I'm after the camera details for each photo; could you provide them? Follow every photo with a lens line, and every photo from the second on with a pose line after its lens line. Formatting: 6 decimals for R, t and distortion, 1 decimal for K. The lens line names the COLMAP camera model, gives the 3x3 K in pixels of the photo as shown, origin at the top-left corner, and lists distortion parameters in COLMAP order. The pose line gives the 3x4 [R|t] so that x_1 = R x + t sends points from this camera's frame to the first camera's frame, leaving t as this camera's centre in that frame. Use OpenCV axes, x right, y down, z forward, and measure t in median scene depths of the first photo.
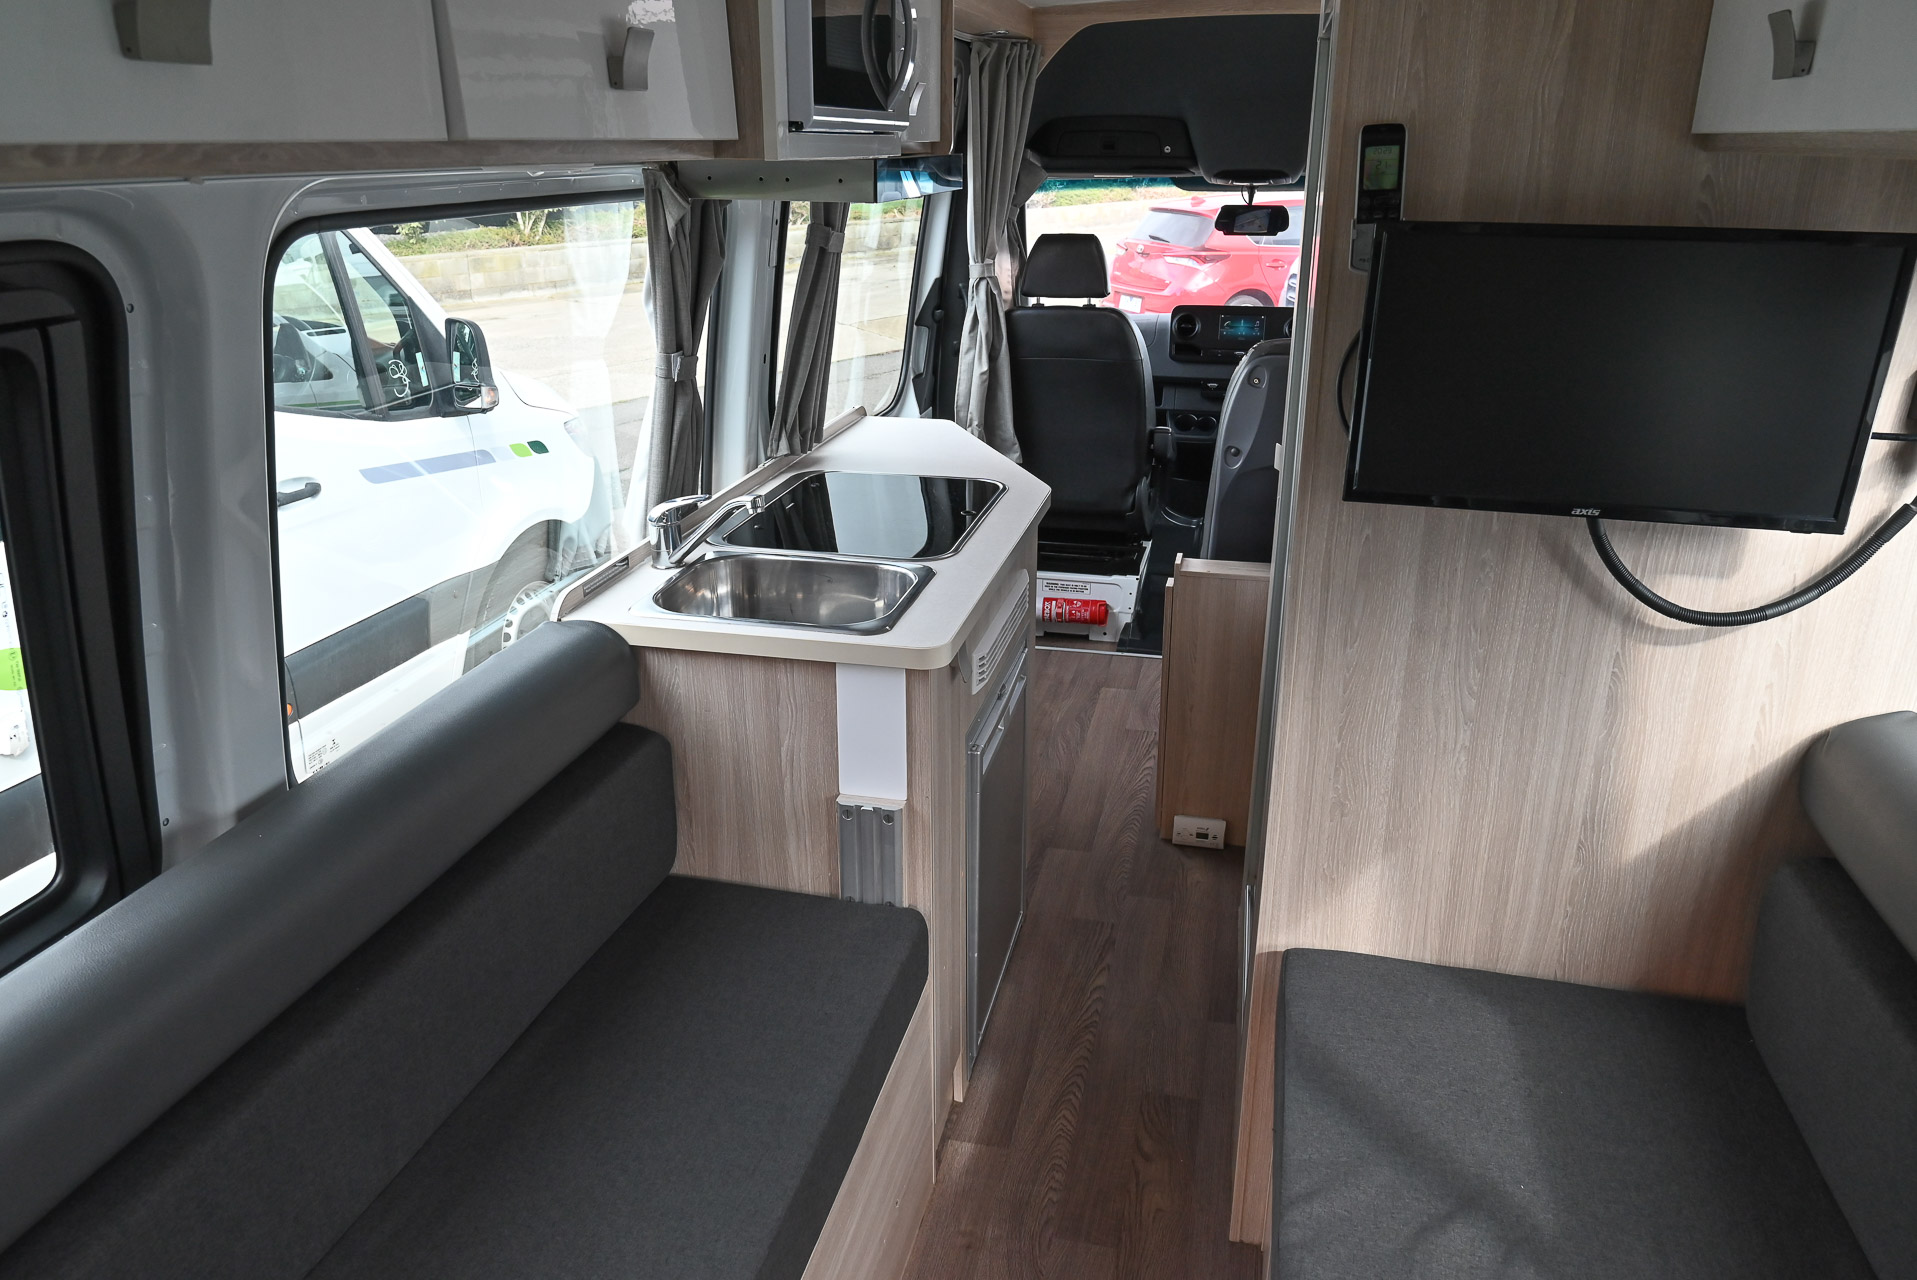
lens RADIAL K [[1308.6, 0, 960.0], [0, 1308.6, 632.9], [0, 0, 1]] dist [-0.013187, -0.002209]
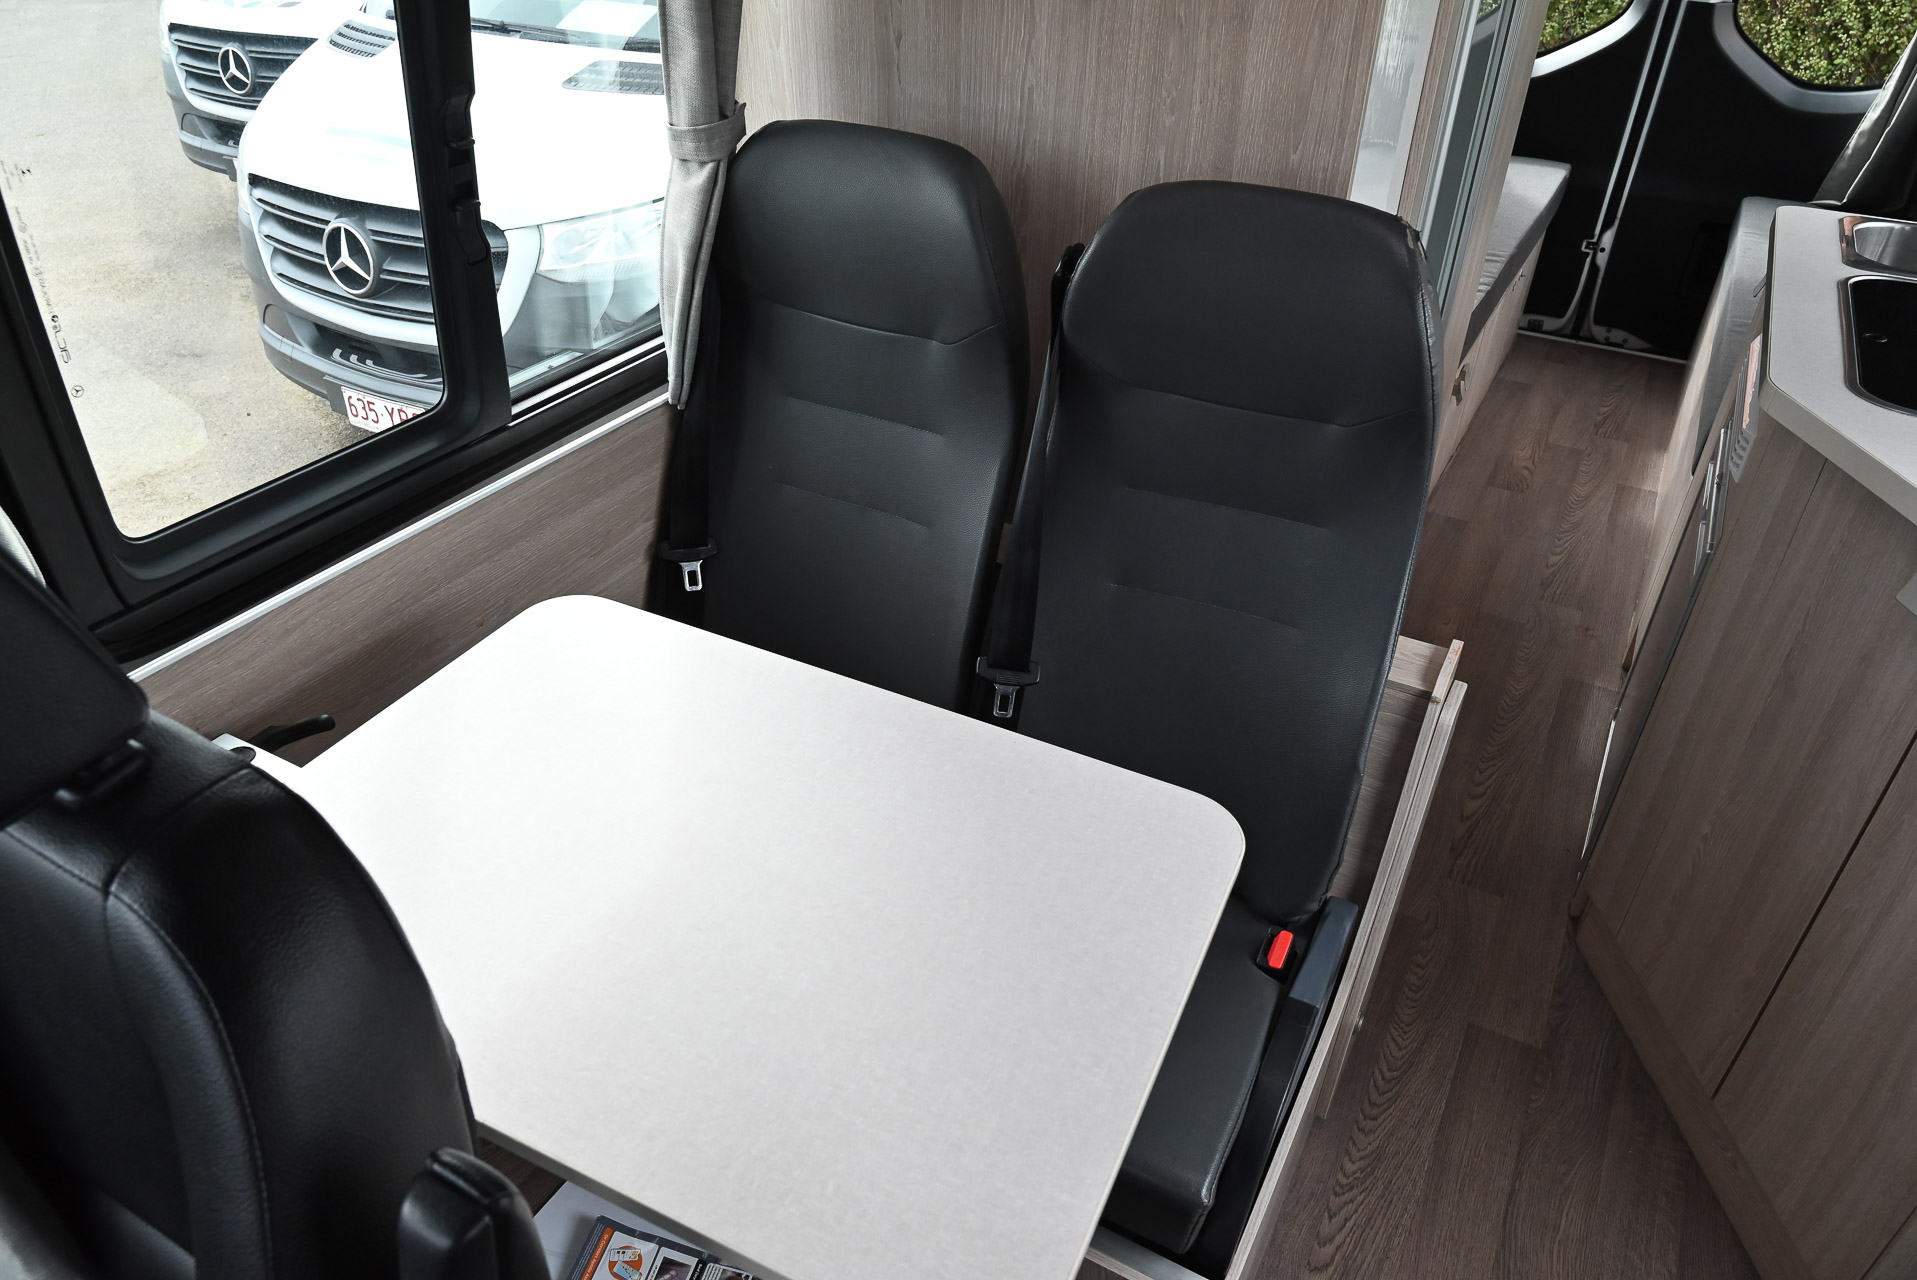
lens RADIAL K [[1271.6, 0, 968.4], [0, 1271.6, 646.7], [0, 0, 1]] dist [-0.005208, 0.001365]
pose [[-0.950097, -0.287373, 0.121381, 0.497776], [-0.049910, 0.524114, 0.850185, -0.711913], [-0.307937, 0.801699, -0.512301, 2.009188]]
